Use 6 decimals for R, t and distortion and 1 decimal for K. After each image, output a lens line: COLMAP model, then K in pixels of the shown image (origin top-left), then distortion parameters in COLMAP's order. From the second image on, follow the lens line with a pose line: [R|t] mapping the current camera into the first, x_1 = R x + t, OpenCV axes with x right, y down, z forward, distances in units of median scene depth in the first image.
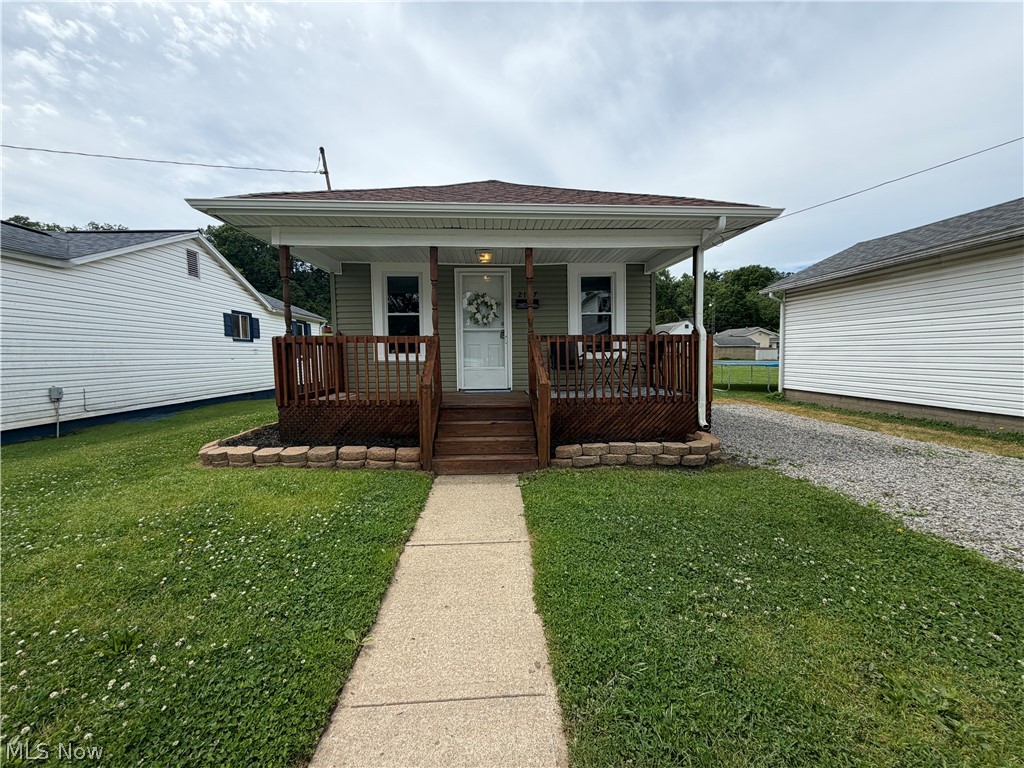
lens RADIAL K [[418.6, 0, 511.1], [0, 418.6, 394.6], [0, 0, 1]] dist [-0.000641, 0.000050]
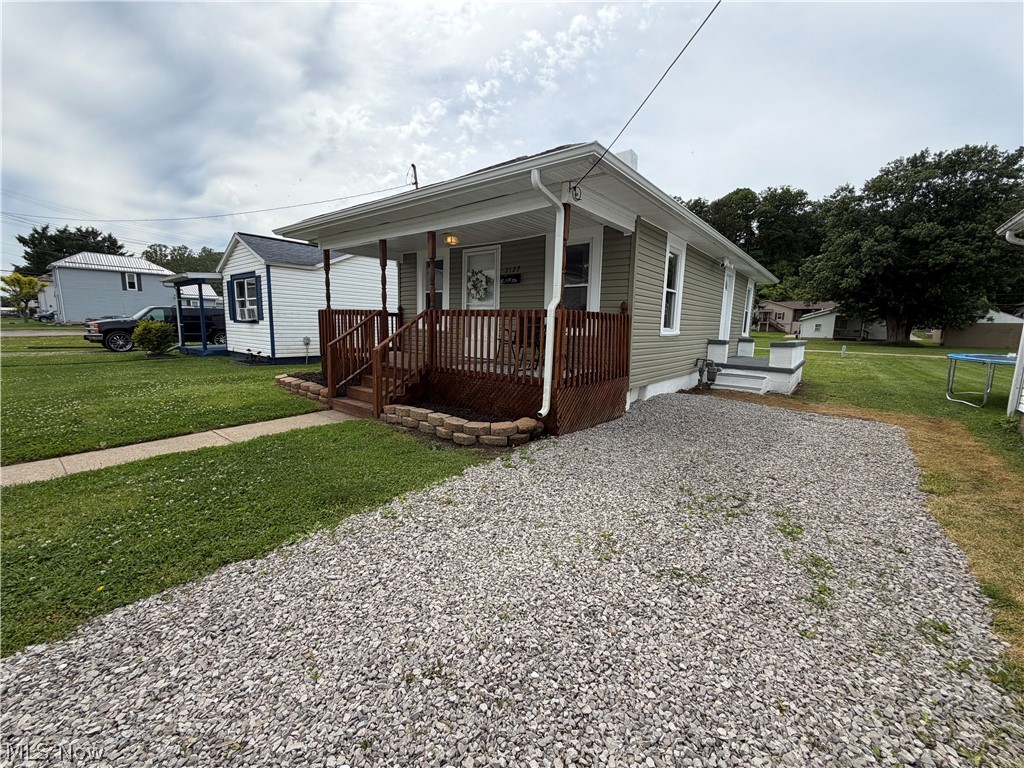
lens RADIAL K [[408.3, 0, 509.0], [0, 408.3, 383.3], [0, 0, 1]] dist [0.000013, 0.000157]
pose [[0.740988, 0.125318, -0.659722, 0.714182], [-0.093108, 0.992116, 0.083881, -0.045705], [0.665033, -0.000729, 0.746814, 0.248362]]
